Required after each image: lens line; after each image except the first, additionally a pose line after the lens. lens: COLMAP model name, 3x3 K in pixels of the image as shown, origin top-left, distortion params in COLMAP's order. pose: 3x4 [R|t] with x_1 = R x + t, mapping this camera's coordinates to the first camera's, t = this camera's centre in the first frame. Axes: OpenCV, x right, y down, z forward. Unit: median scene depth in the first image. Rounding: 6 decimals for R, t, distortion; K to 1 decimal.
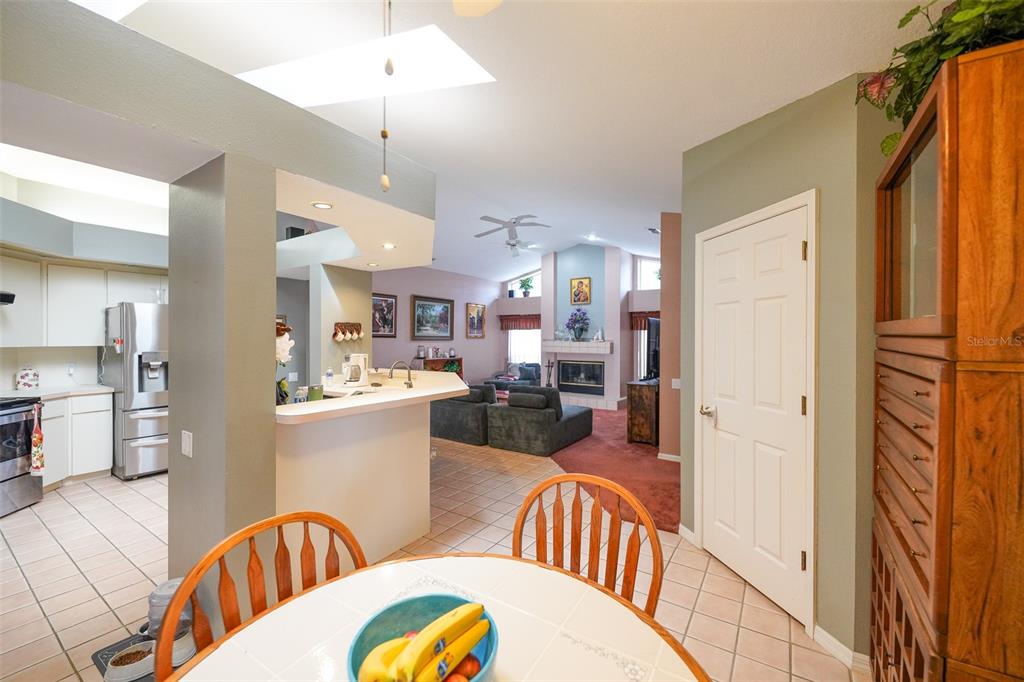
lens RADIAL K [[421.9, 0, 512.0], [0, 421.9, 341.0], [0, 0, 1]] dist [0.010788, -0.012907]
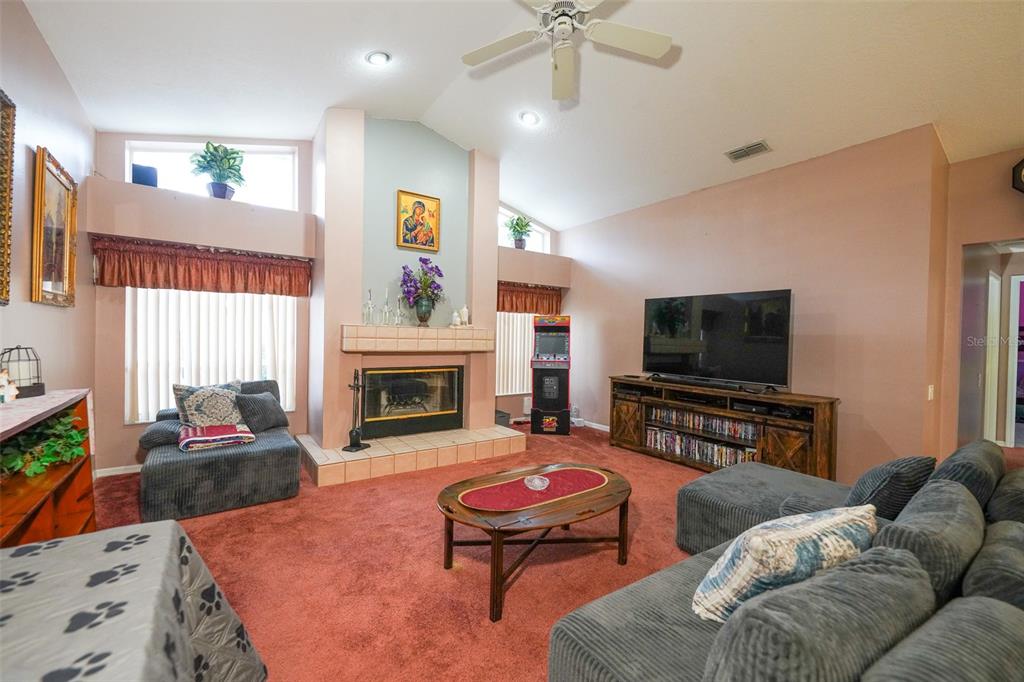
lens RADIAL K [[421.9, 0, 512.0], [0, 421.9, 341.0], [0, 0, 1]] dist [0.010788, -0.012907]
pose [[0.342893, -0.012787, 0.939288, -0.251988], [-0.017723, 0.999641, 0.020079, 0.005533], [-0.939207, -0.023532, 0.342543, 0.725023]]
